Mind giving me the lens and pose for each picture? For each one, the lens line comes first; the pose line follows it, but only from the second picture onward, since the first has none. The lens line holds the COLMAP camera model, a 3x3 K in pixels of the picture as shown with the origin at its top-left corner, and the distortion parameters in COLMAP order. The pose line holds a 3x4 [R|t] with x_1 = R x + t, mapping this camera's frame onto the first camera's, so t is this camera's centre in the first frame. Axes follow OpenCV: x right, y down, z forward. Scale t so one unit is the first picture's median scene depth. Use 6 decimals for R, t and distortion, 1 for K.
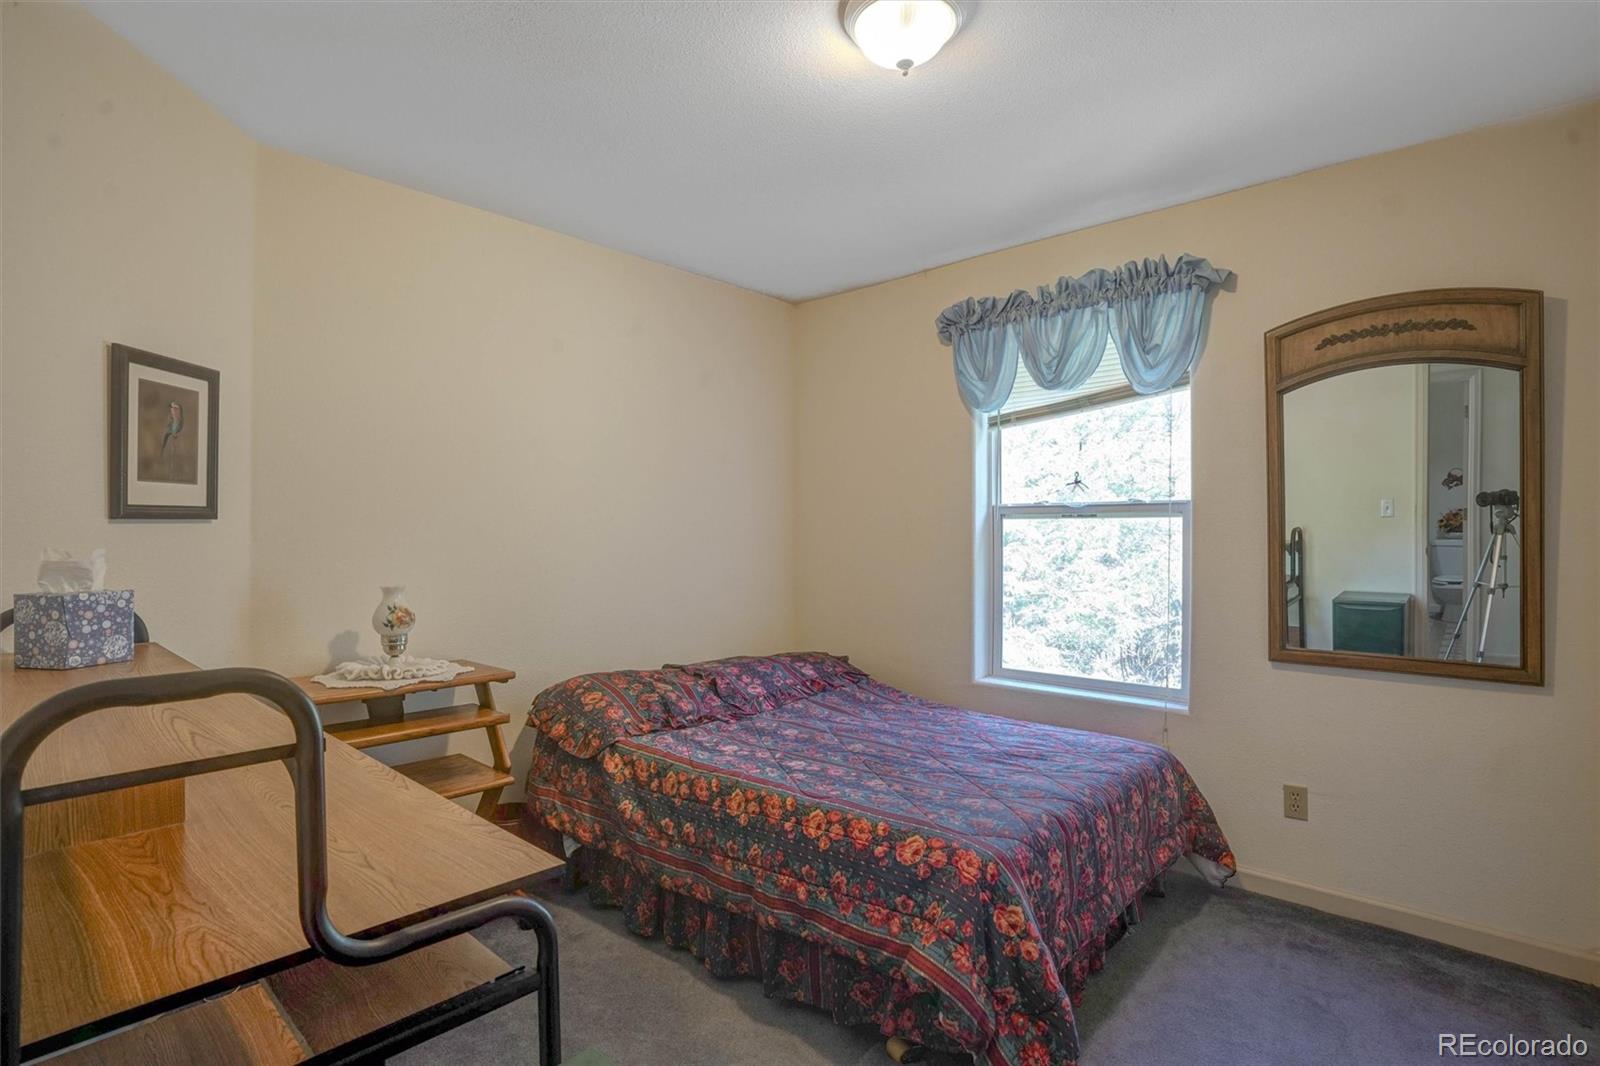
lens RADIAL K [[803.1, 0, 773.9], [0, 803.1, 507.4], [0, 0, 1]] dist [-0.065142, 0.060304]
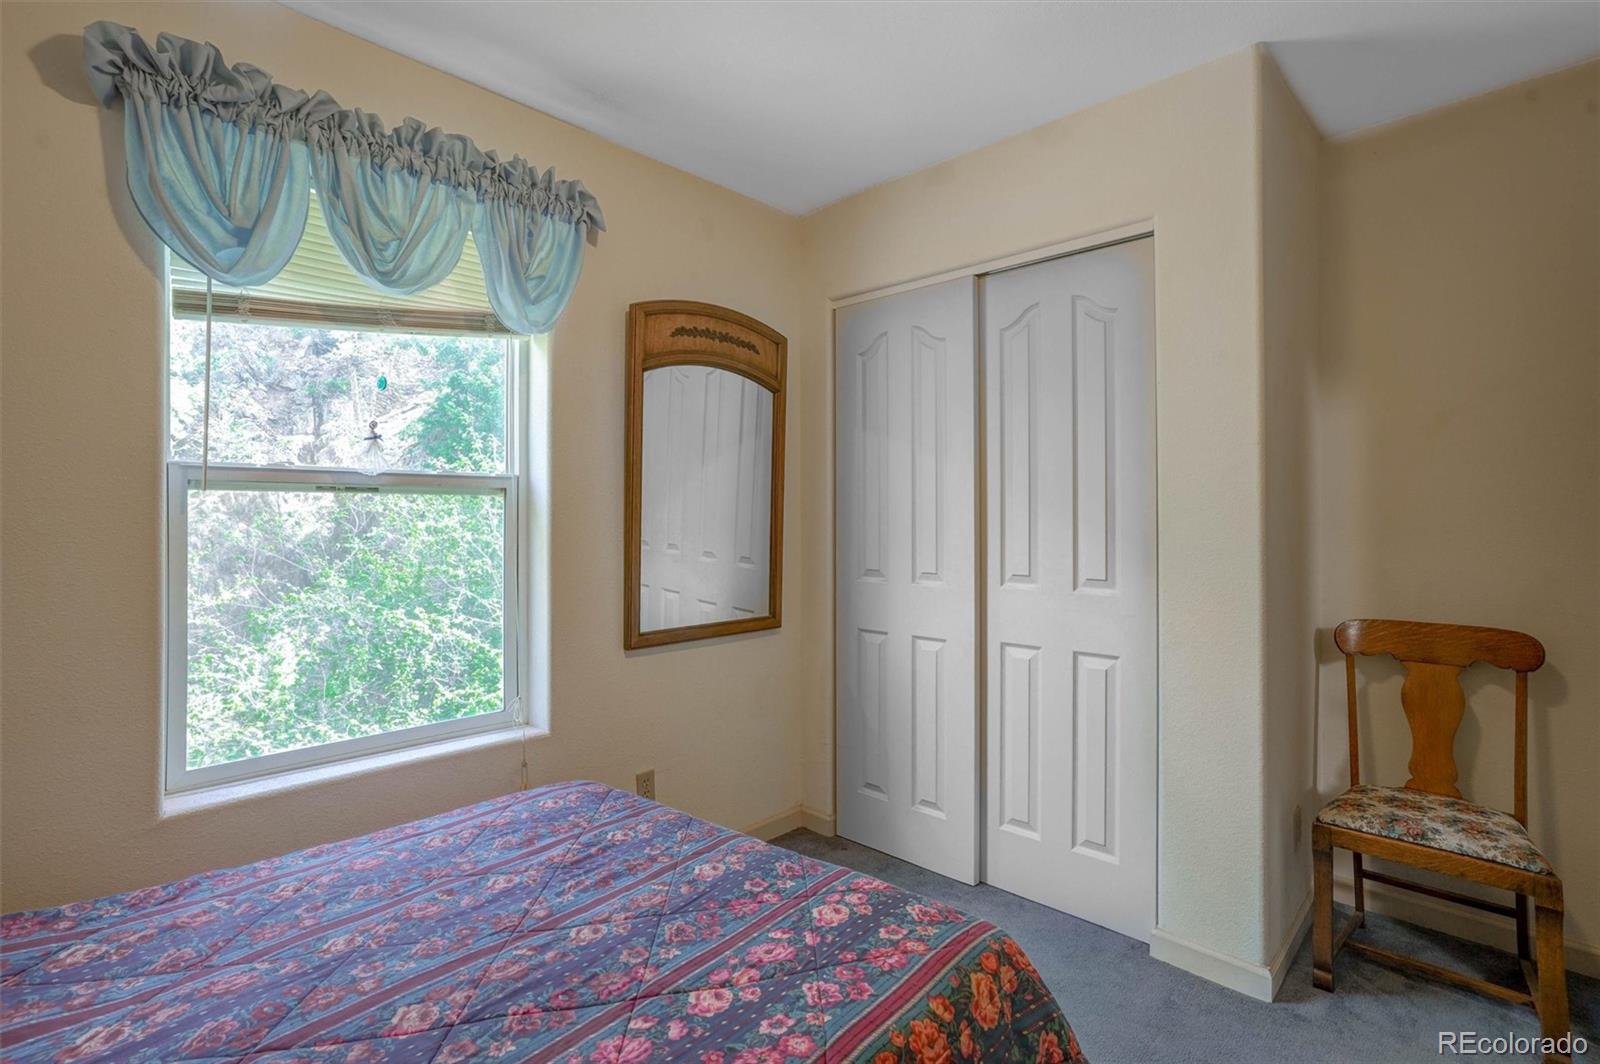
lens RADIAL K [[803.1, 0, 773.9], [0, 803.1, 506.4], [0, 0, 1]] dist [-0.065142, 0.060304]
pose [[-0.029447, 0.011848, 0.999496, -0.341072], [-0.028165, 0.999523, -0.012678, 0.029625], [-0.999169, -0.028525, -0.029099, 0.867852]]
